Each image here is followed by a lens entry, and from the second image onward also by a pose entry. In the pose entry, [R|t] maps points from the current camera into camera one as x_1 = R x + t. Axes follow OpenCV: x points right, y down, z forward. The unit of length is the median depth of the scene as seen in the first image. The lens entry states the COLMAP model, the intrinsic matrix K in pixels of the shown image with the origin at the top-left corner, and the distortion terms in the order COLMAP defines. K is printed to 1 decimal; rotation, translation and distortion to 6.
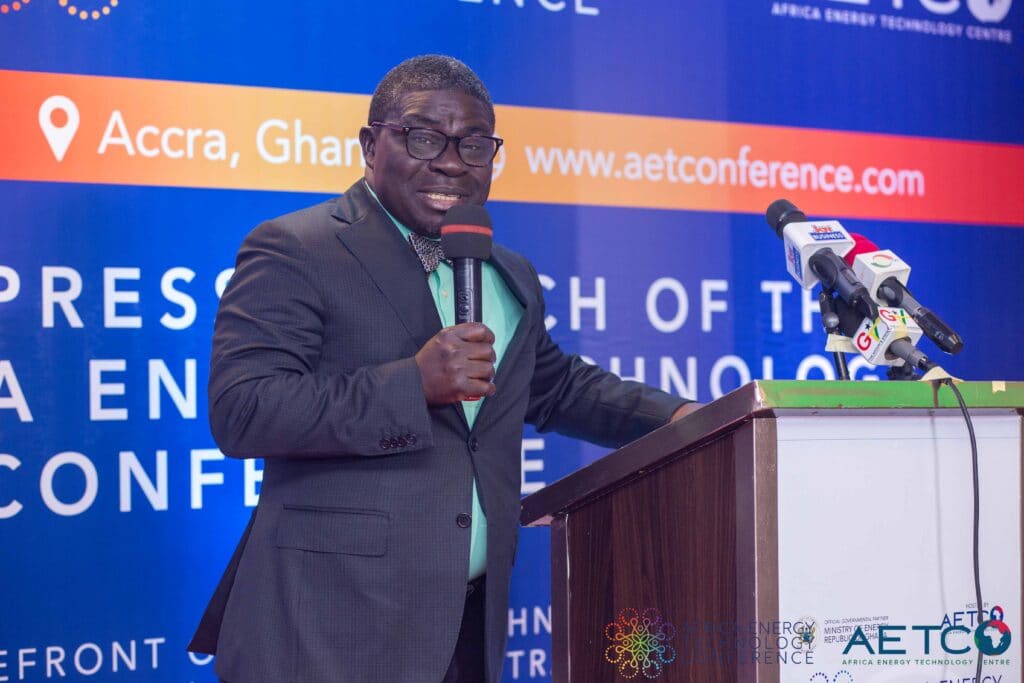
lens RADIAL K [[2546.3, 0, 512.0], [0, 2546.3, 341.5], [0, 0, 1]] dist [0.013896, -1.081358]
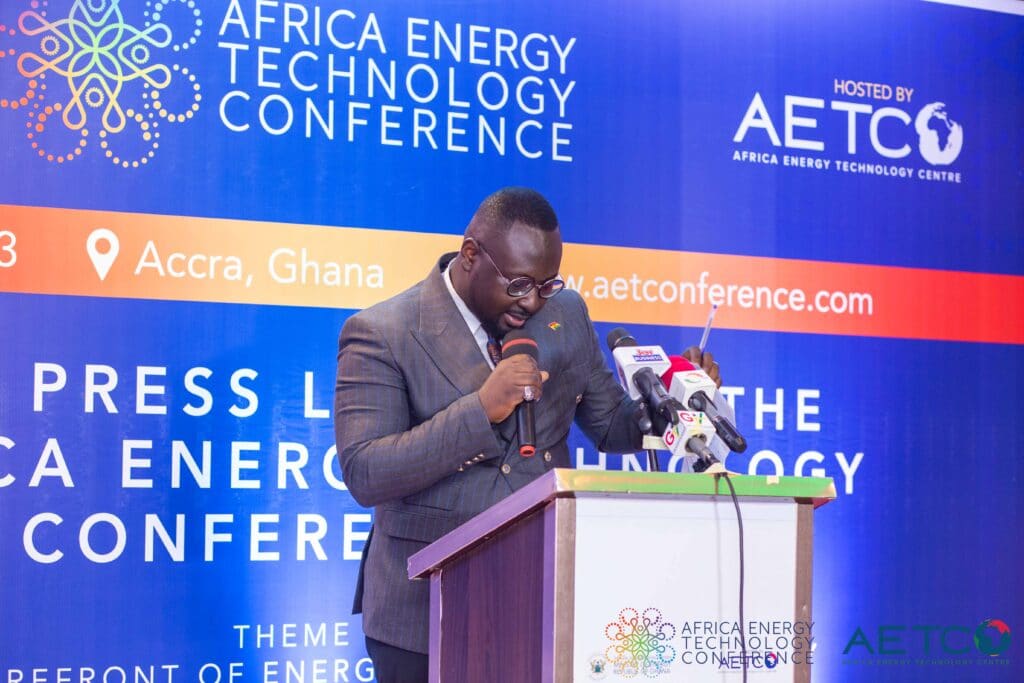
lens RADIAL K [[2546.3, 0, 512.0], [0, 2546.3, 341.5], [0, 0, 1]] dist [0.013896, -1.081358]
pose [[0.994468, 0.020946, -0.102934, 0.150674], [-0.024118, 0.999269, -0.029670, -0.008253], [0.102237, 0.031988, 0.994246, -0.224284]]
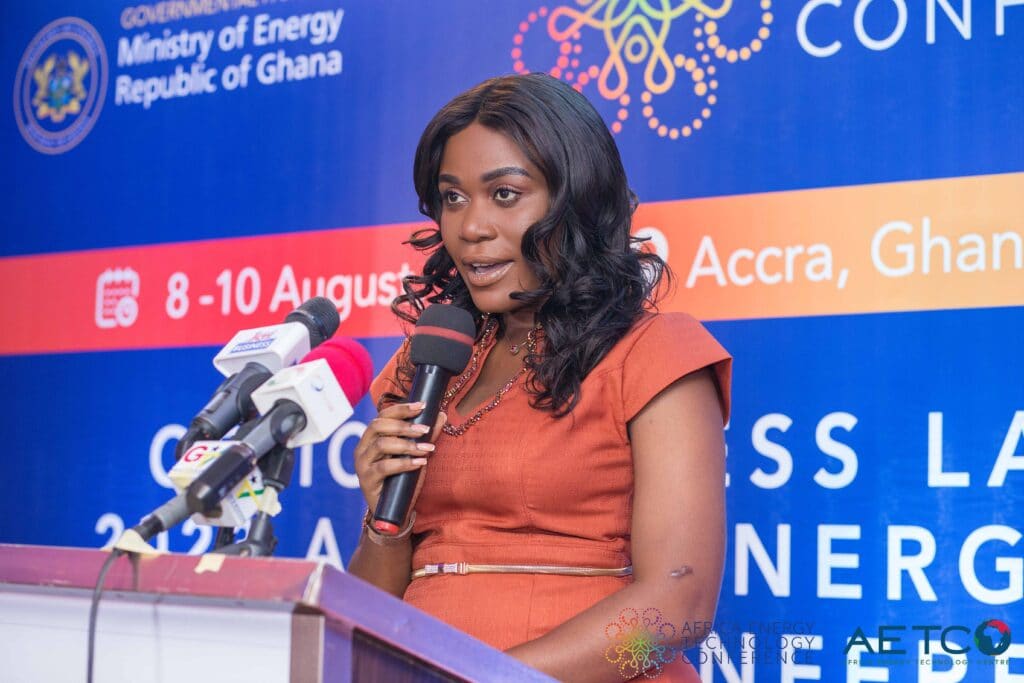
lens RADIAL K [[2546.3, 0, 512.0], [0, 2546.3, 341.5], [0, 0, 1]] dist [0.013896, -1.081358]
pose [[0.245087, -0.062624, -0.967477, 0.665510], [-0.008689, 0.997730, -0.066783, 0.003743], [0.969462, 0.024774, 0.243986, 0.721841]]
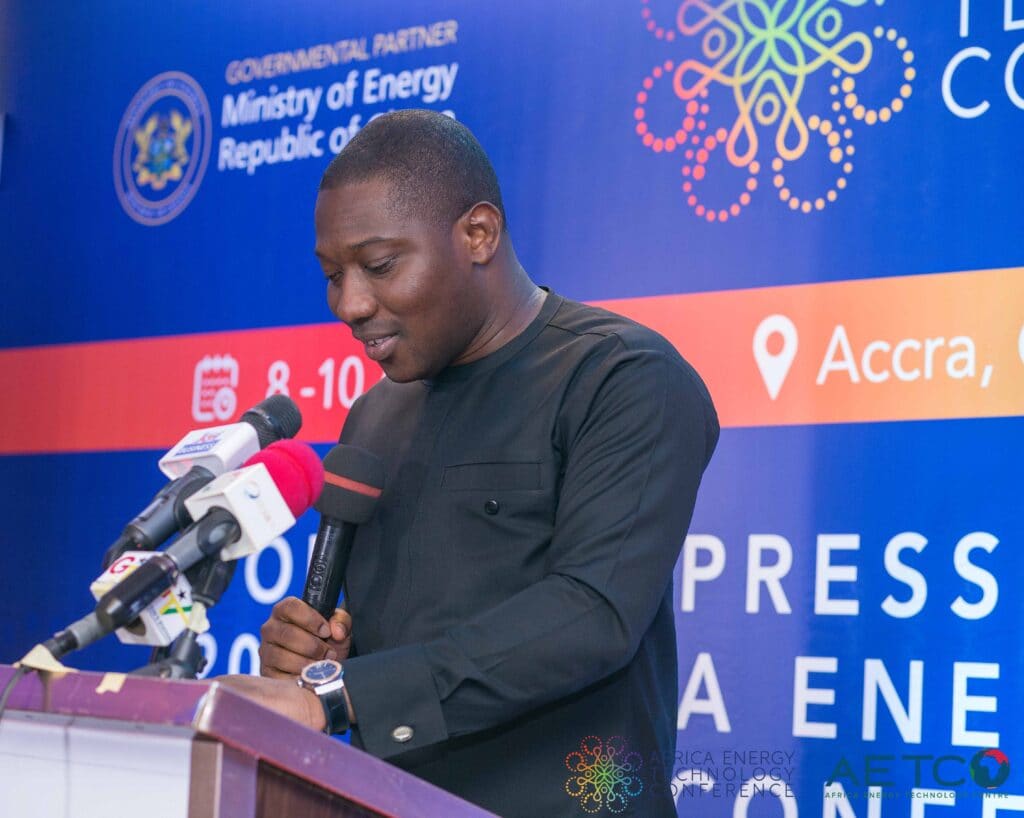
lens RADIAL K [[3051.7, 0, 397.8], [0, 3051.7, 407.7], [0, 0, 1]] dist [0.010236, -1.157026]
pose [[0.087278, -0.069661, -0.993745, 0.725431], [-0.031295, 0.996868, -0.072629, 0.003048], [0.995692, 0.037438, 0.084824, 0.791837]]
